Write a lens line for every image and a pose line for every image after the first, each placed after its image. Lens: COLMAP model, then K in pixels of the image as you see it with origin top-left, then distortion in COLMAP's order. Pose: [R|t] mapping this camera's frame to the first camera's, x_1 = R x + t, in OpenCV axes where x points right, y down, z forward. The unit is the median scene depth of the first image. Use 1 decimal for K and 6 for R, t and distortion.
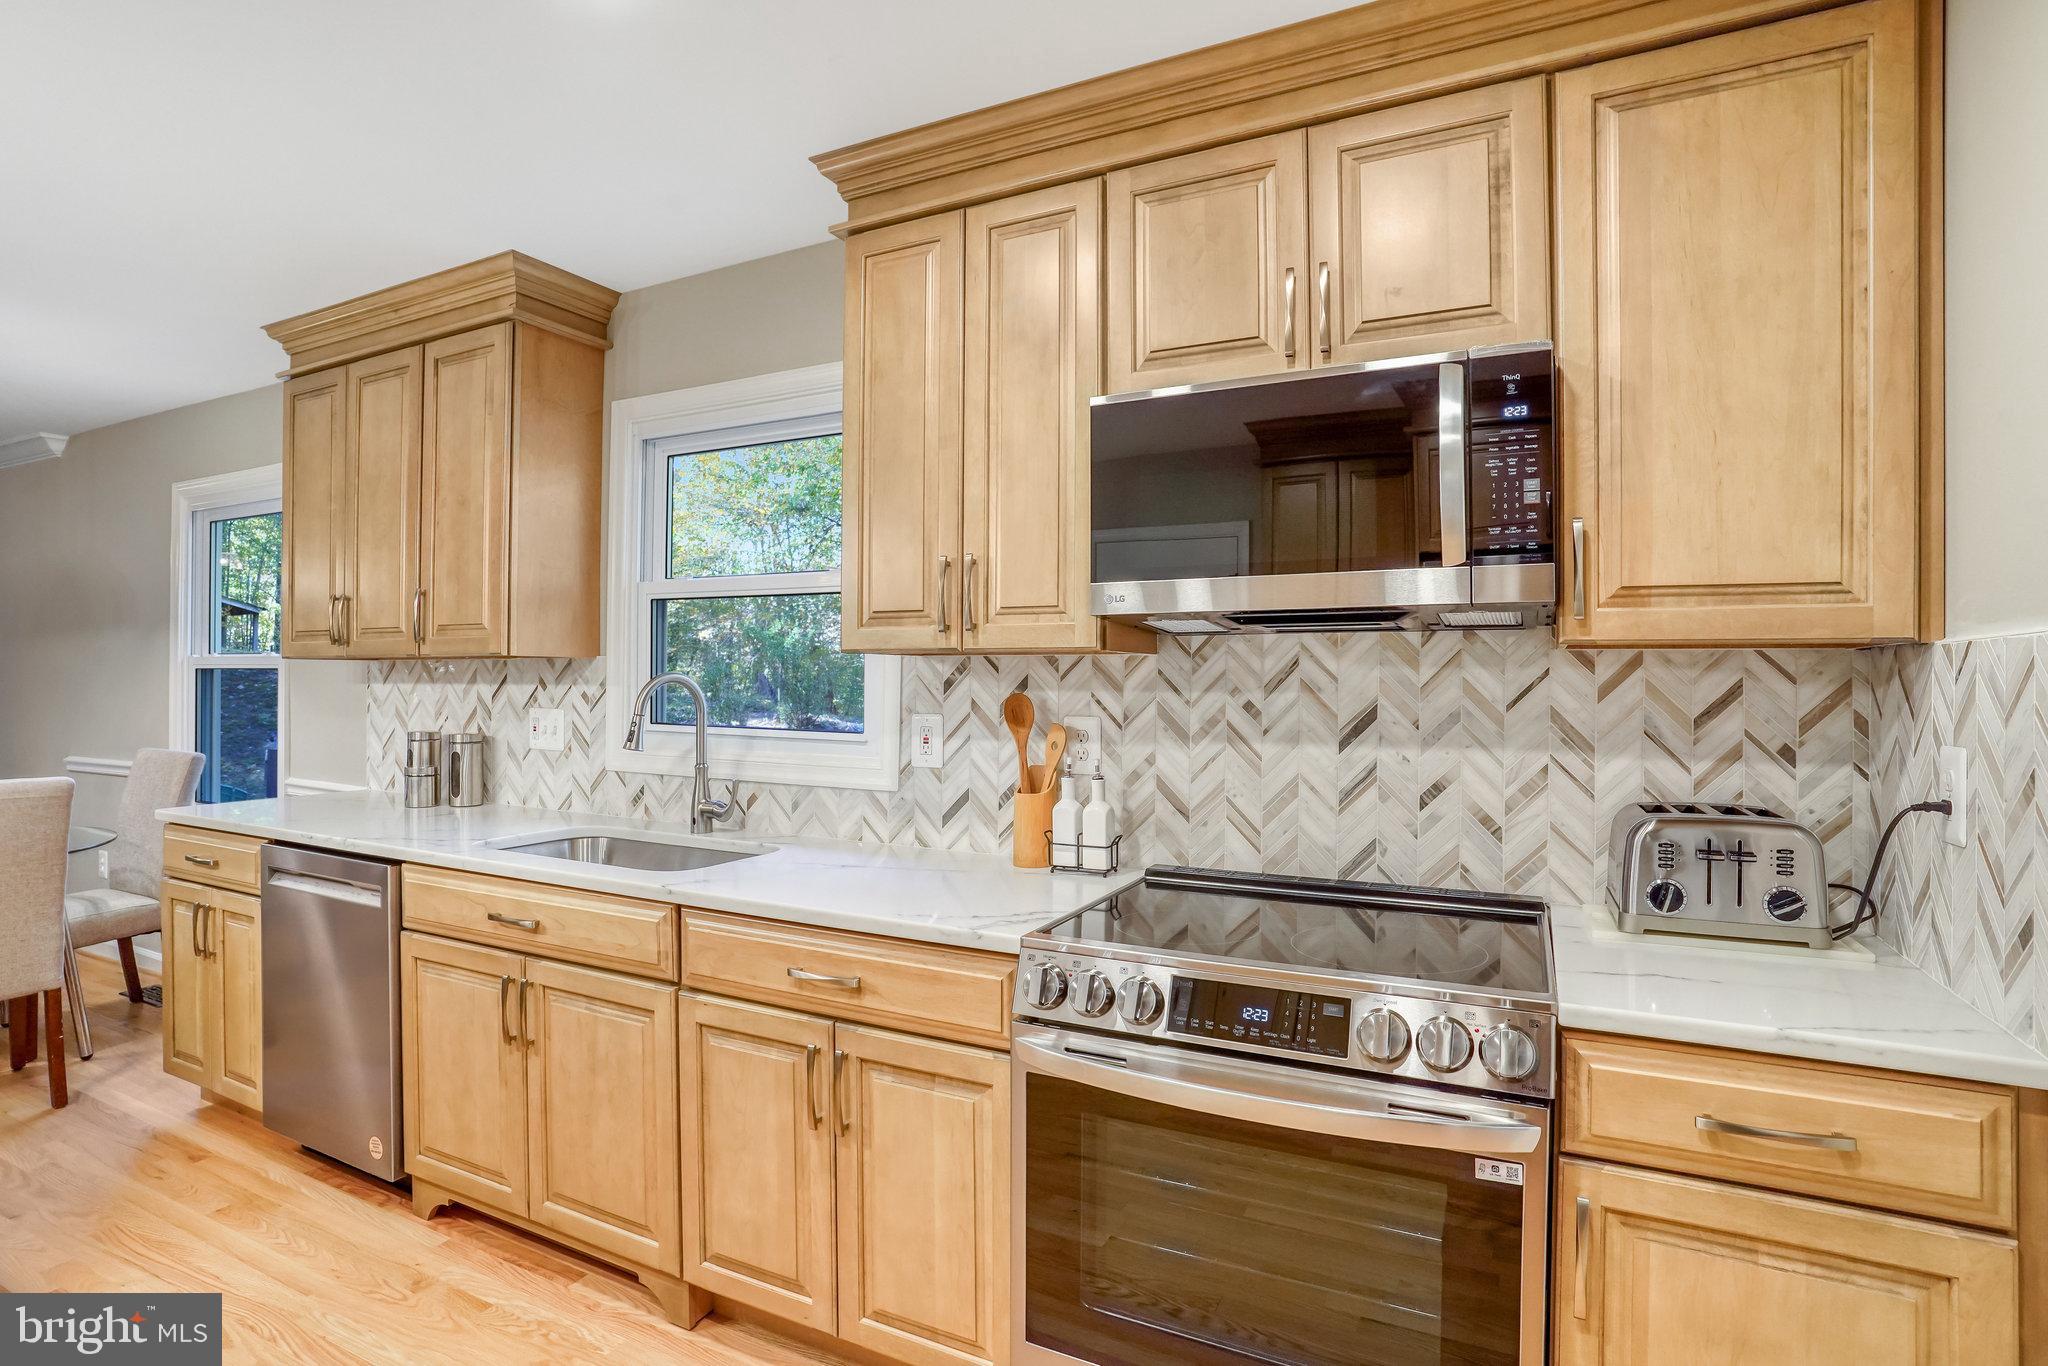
lens RADIAL K [[1014.4, 0, 1024.0], [0, 1014.4, 683.0], [0, 0, 1]] dist [-0.083141, 0.037782]
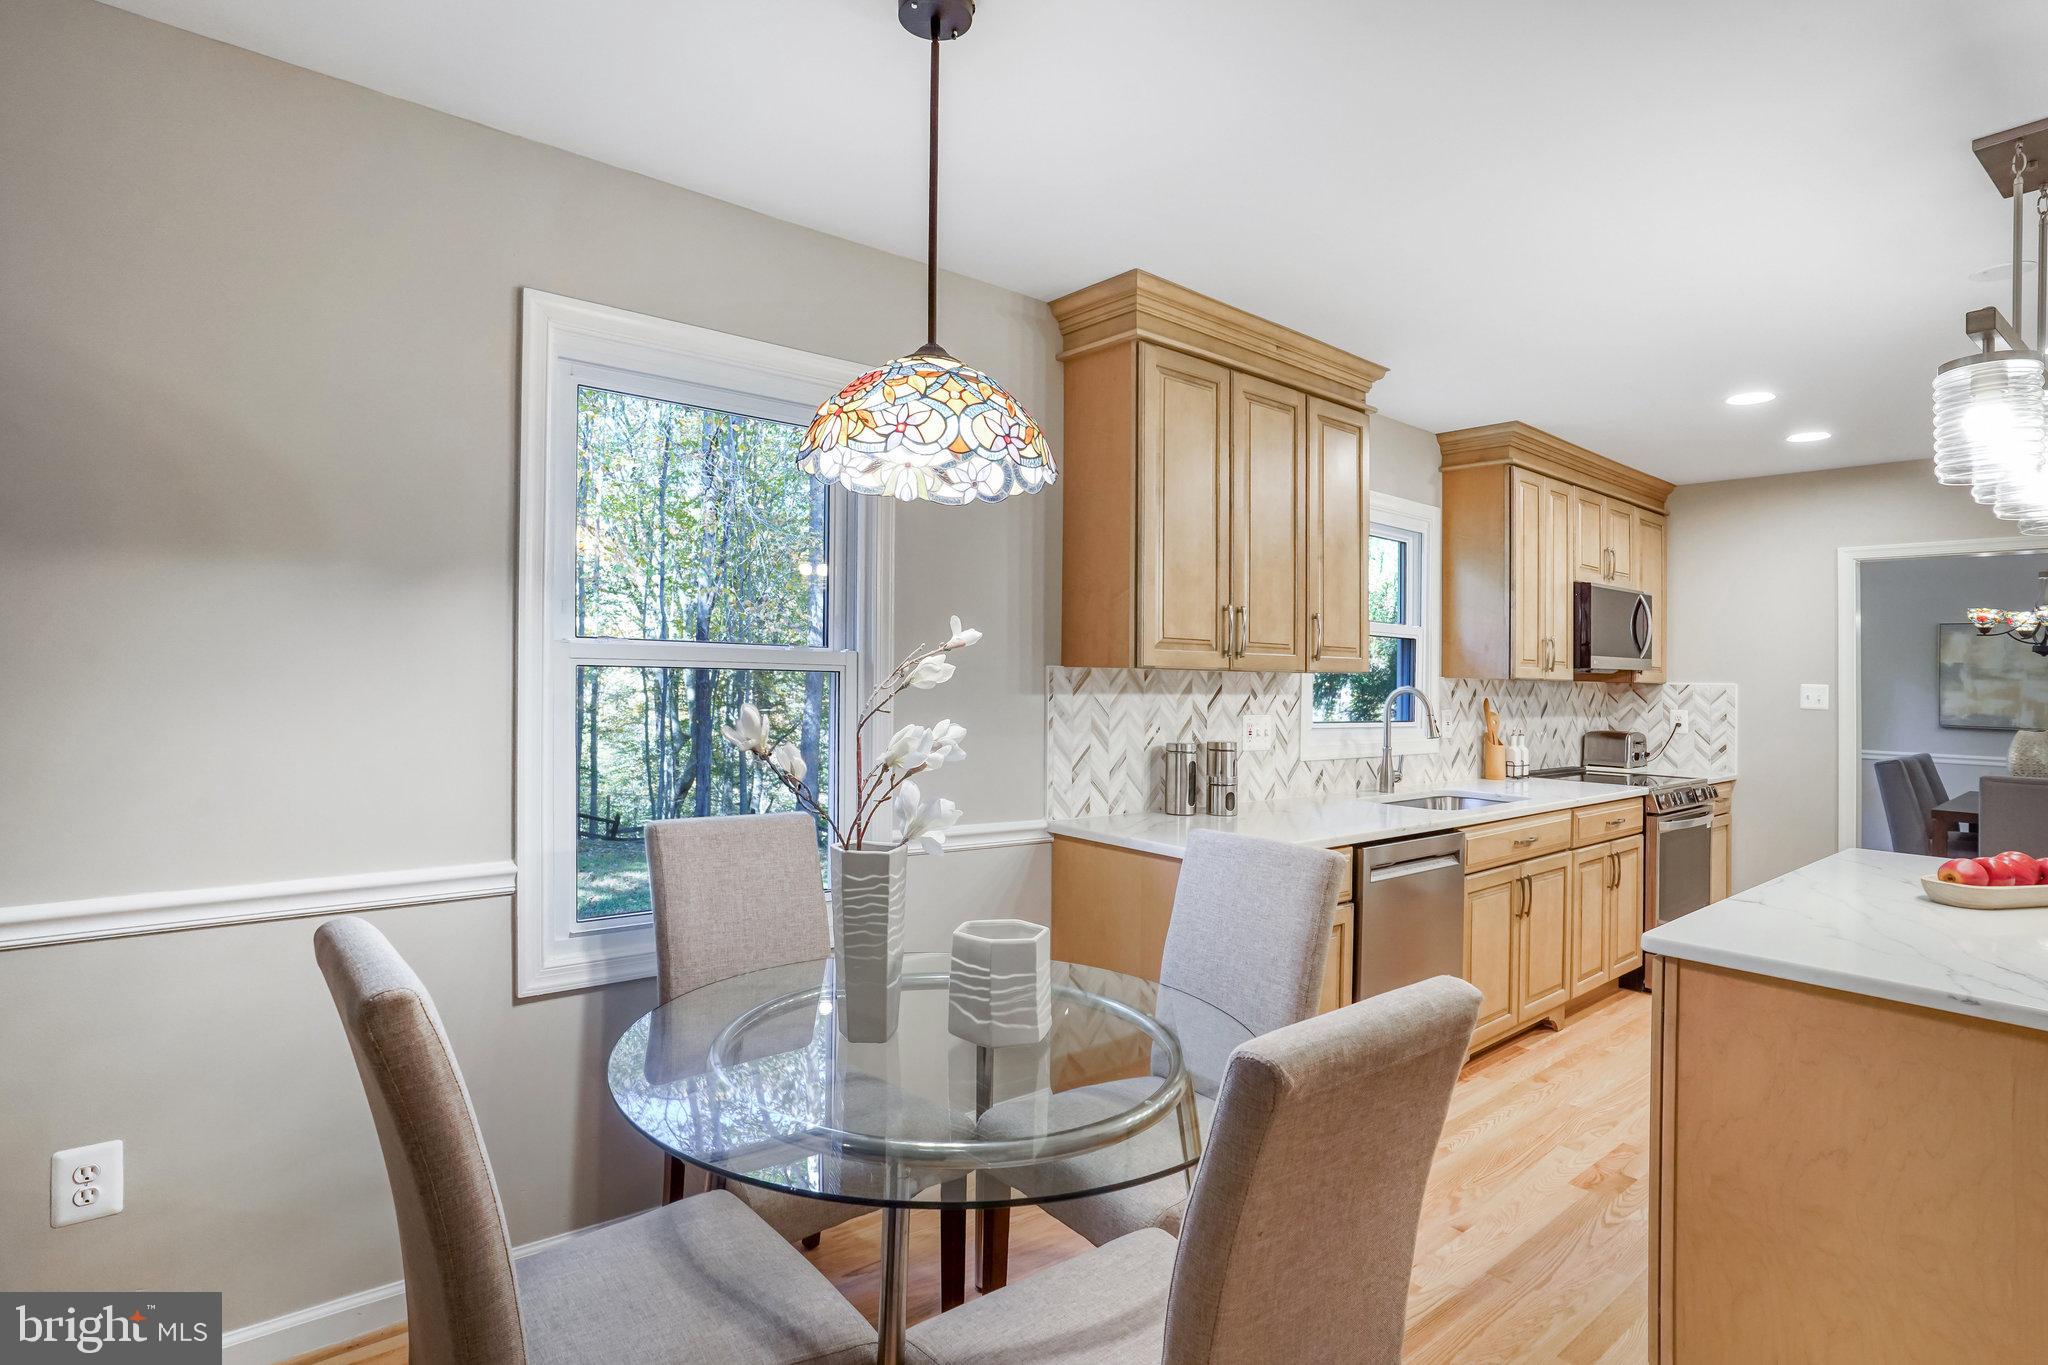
lens RADIAL K [[1026.1, 0, 1027.0], [0, 1026.1, 672.1], [0, 0, 1]] dist [-0.078777, 0.037282]
pose [[0.406097, 0.009146, 0.913784, -2.111767], [-0.011488, 0.999922, -0.004903, -0.019630], [-0.913758, -0.008507, 0.406171, 0.954033]]
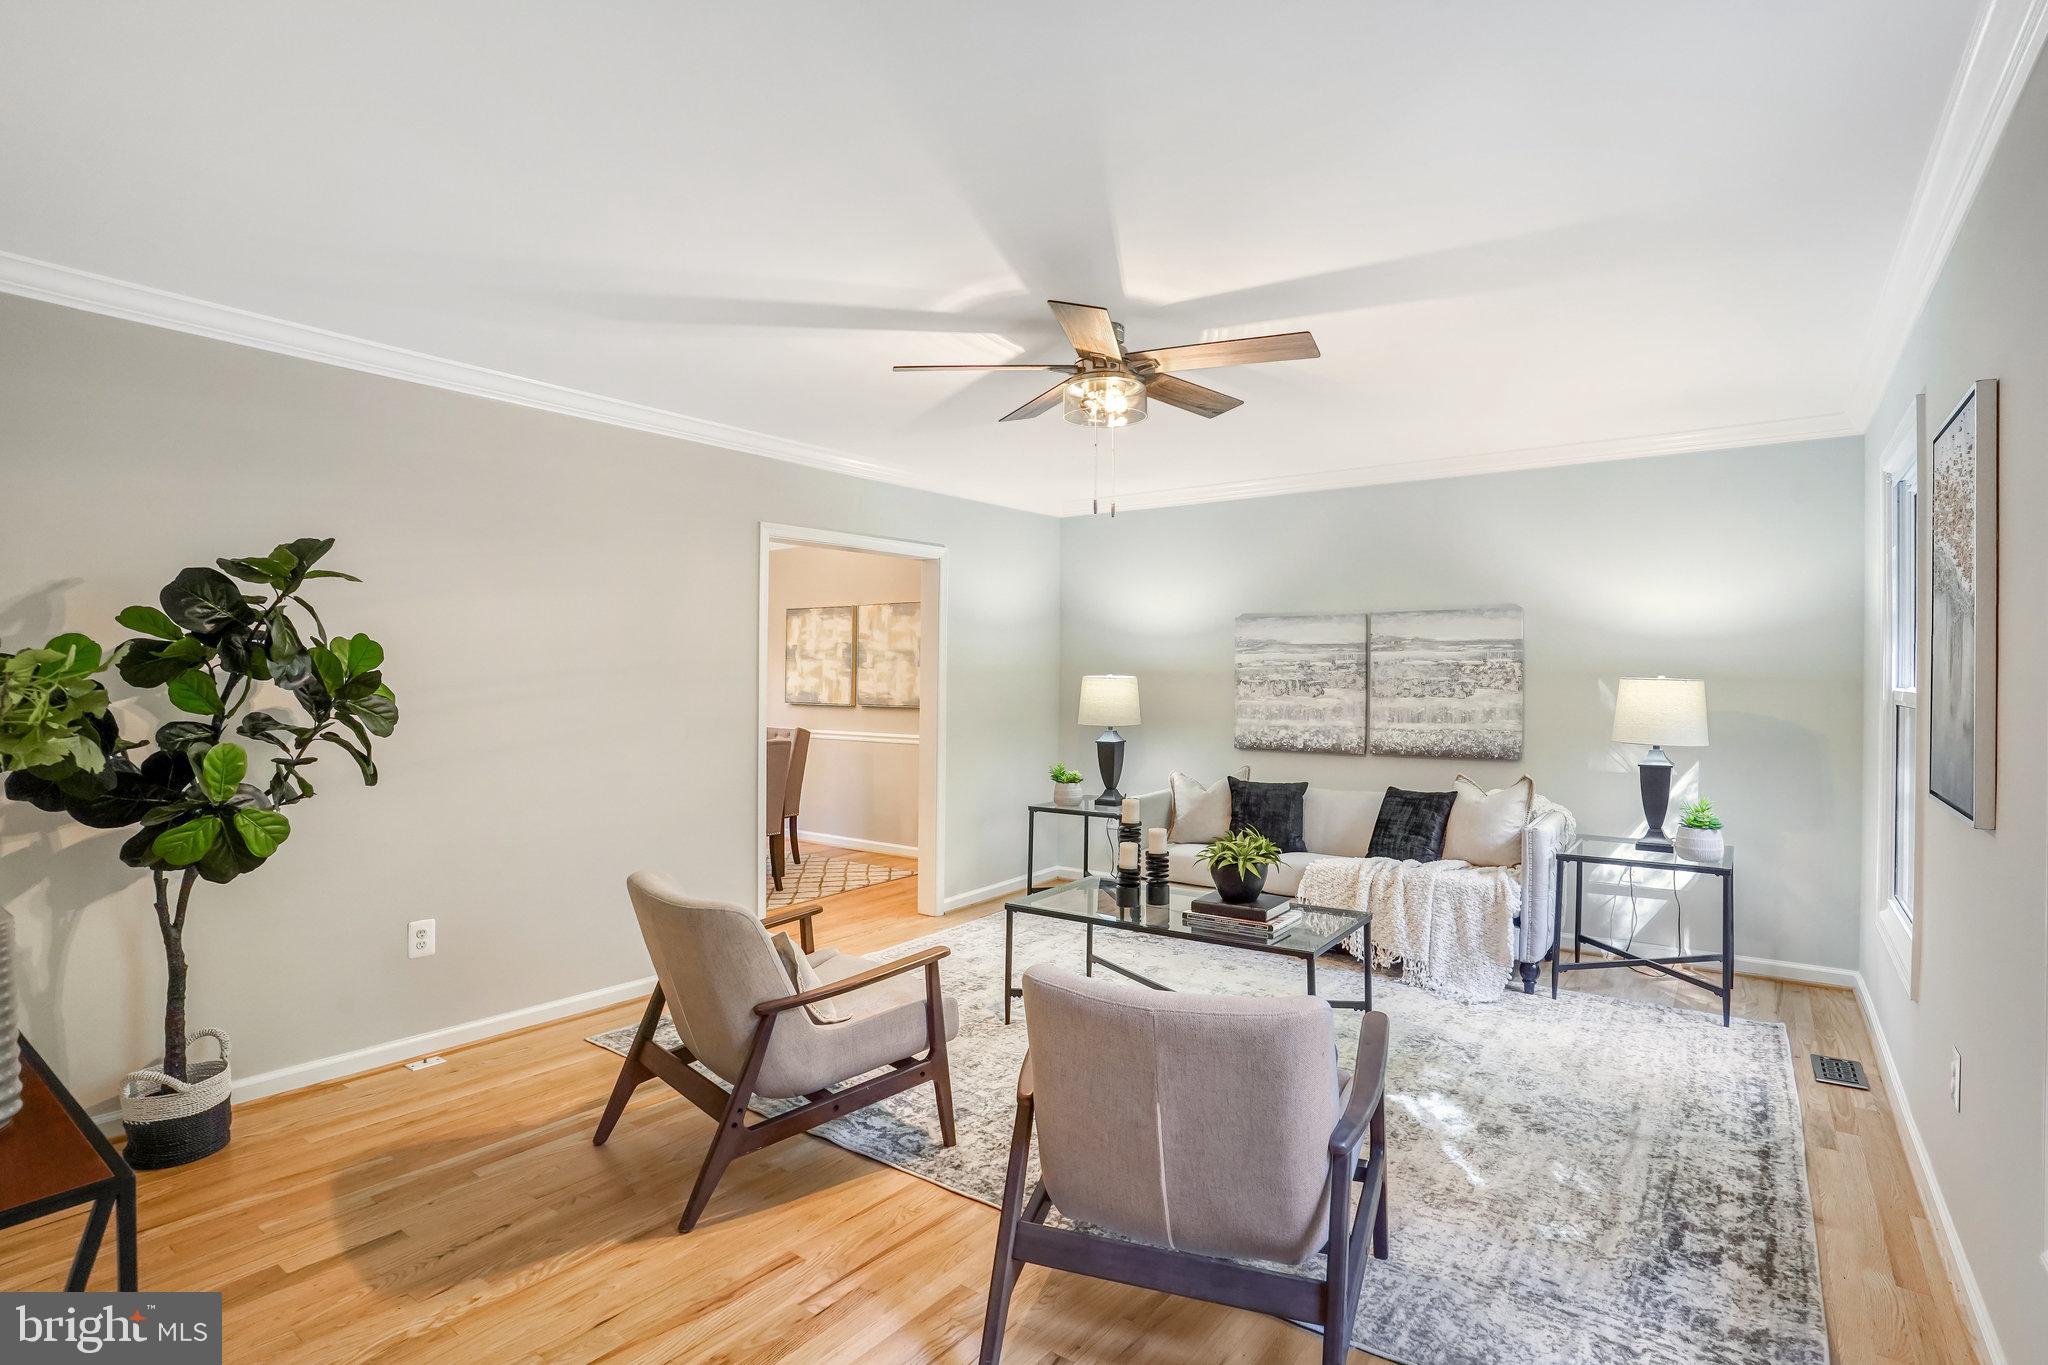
lens RADIAL K [[1014.4, 0, 1024.0], [0, 1014.4, 682.5], [0, 0, 1]] dist [-0.083141, 0.037782]
pose [[0.166605, -0.008033, 0.985991, -1.400101], [-0.003049, 0.999958, 0.008662, -0.001300], [-0.986019, -0.004449, 0.166574, -1.693813]]
